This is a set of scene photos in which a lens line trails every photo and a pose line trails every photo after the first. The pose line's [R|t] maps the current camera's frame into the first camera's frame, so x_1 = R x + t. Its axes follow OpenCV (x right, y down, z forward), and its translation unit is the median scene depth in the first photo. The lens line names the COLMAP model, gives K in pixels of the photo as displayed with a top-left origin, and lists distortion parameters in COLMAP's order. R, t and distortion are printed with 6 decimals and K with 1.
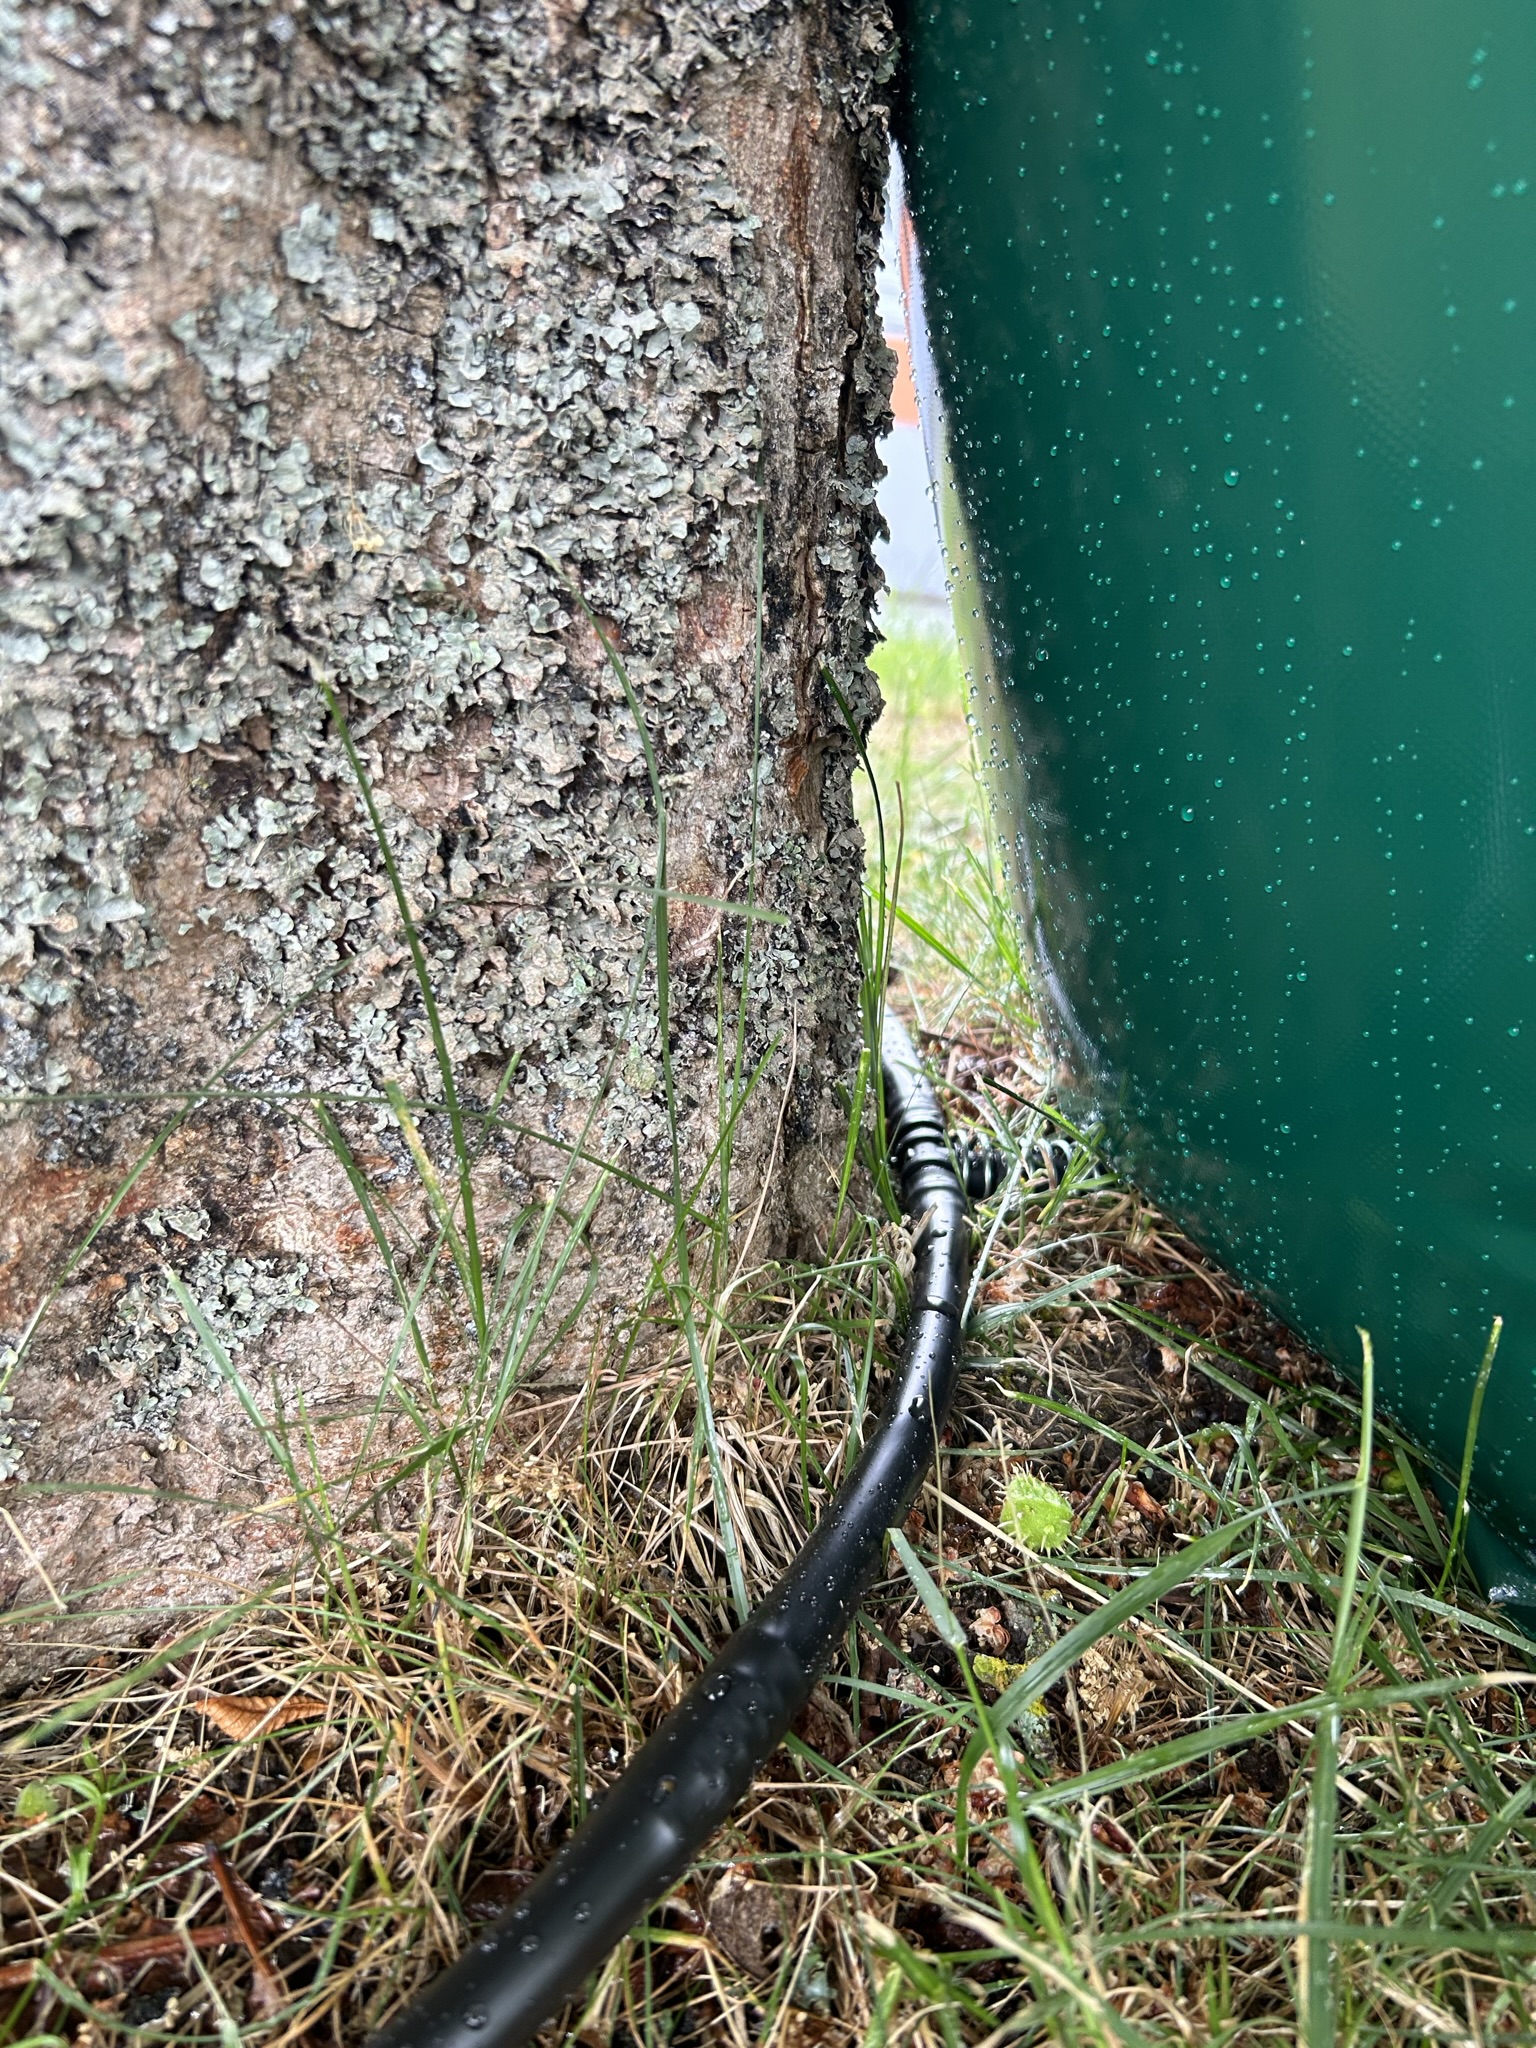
lens RADIAL K [[1554.1, 0, 771.4], [0, 1554.1, 1027.5], [0, 0, 1]] dist [0.020407, -0.043508]
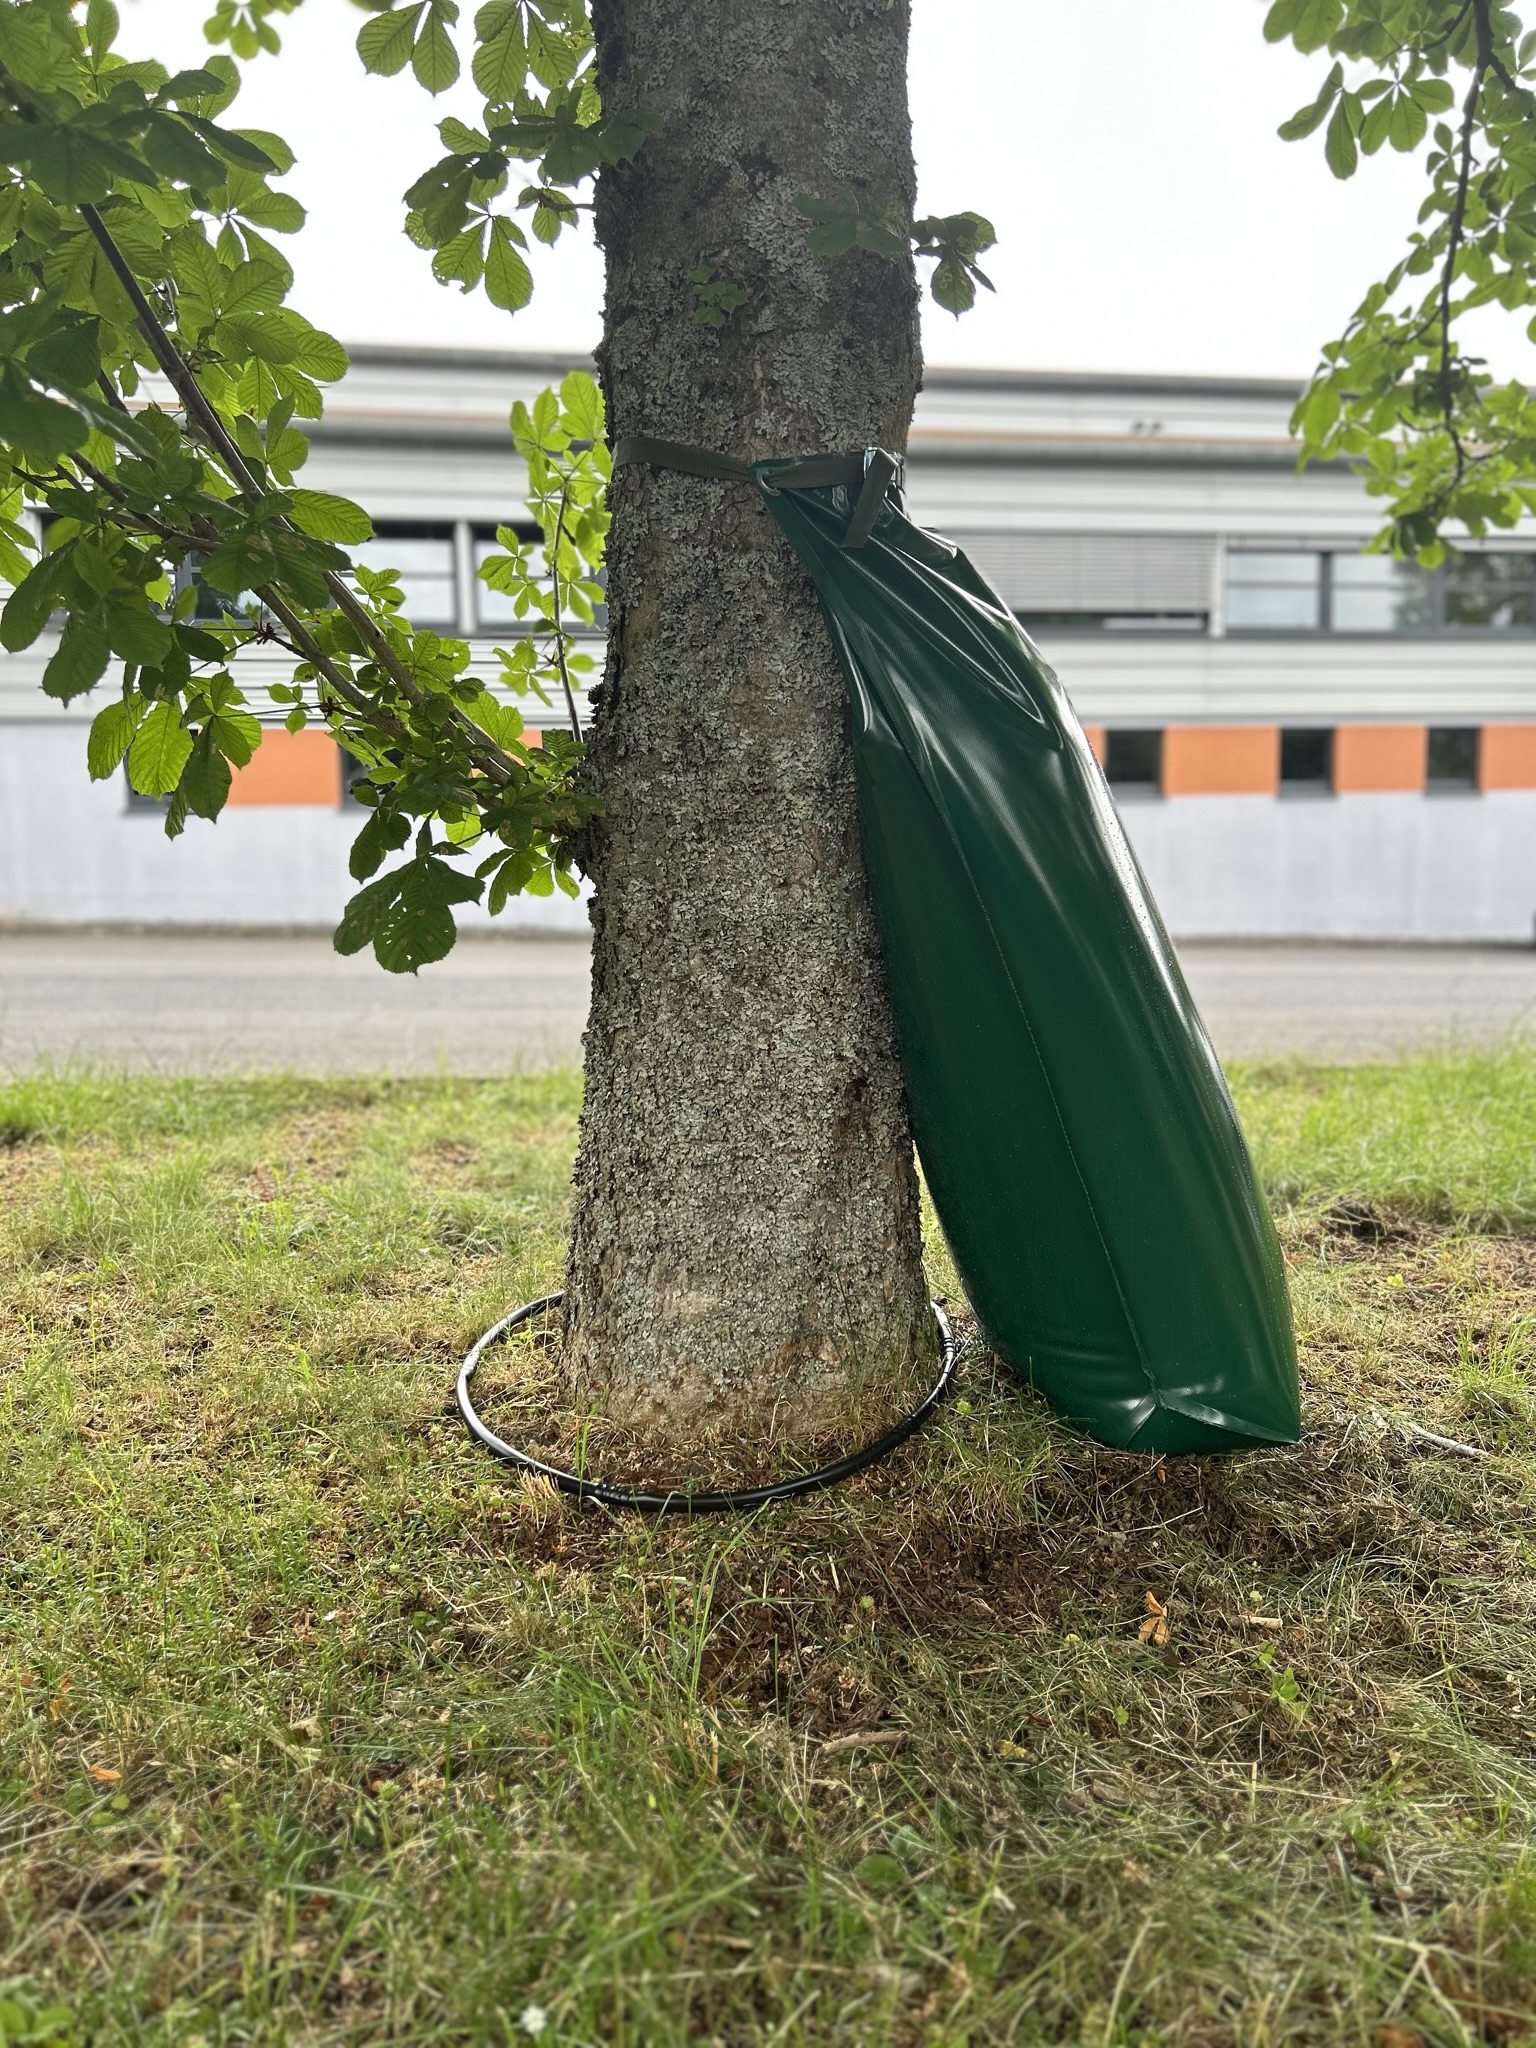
lens RADIAL K [[1554.1, 0, 771.4], [0, 1554.1, 1027.5], [0, 0, 1]] dist [0.020407, -0.043508]
pose [[0.990883, -0.087429, -0.102508, 0.192046], [0.063820, 0.974663, -0.214381, 0.167614], [0.118654, 0.205884, 0.971356, -4.822110]]
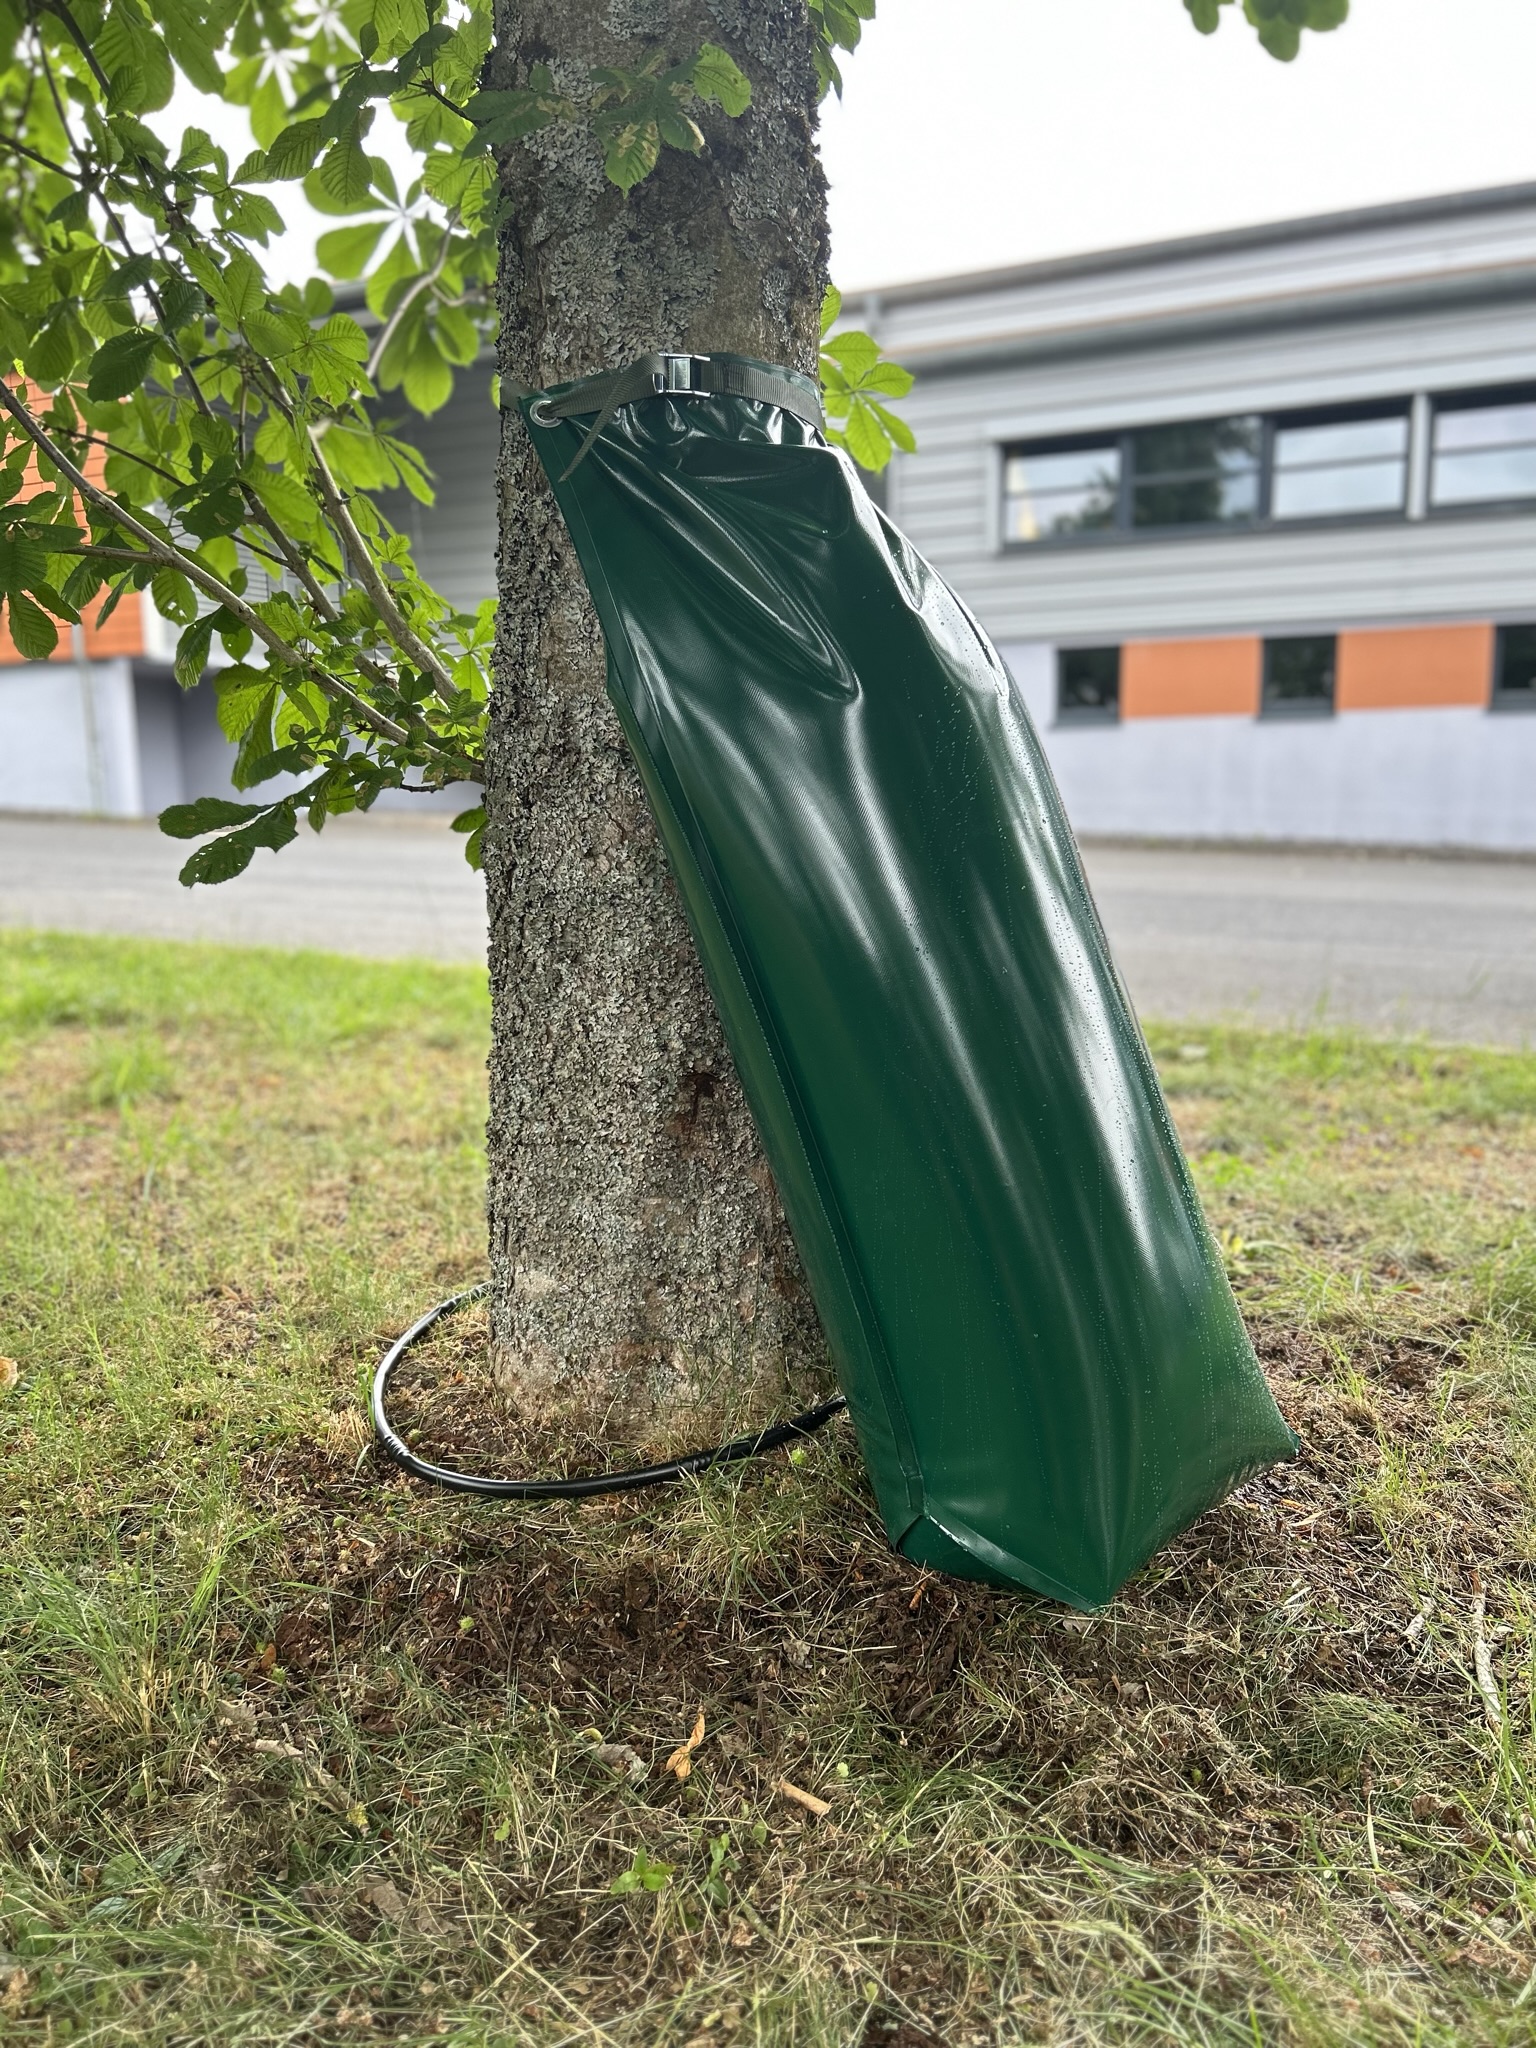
lens RADIAL K [[1523.3, 0, 656.2], [0, 1523.3, 1057.8], [0, 0, 1]] dist [-0.003693, -0.002143]
pose [[0.728742, 0.015580, -0.684611, 3.179325], [-0.129373, 0.984870, -0.115300, -0.290113], [0.672457, 0.172594, 0.719731, -2.960765]]
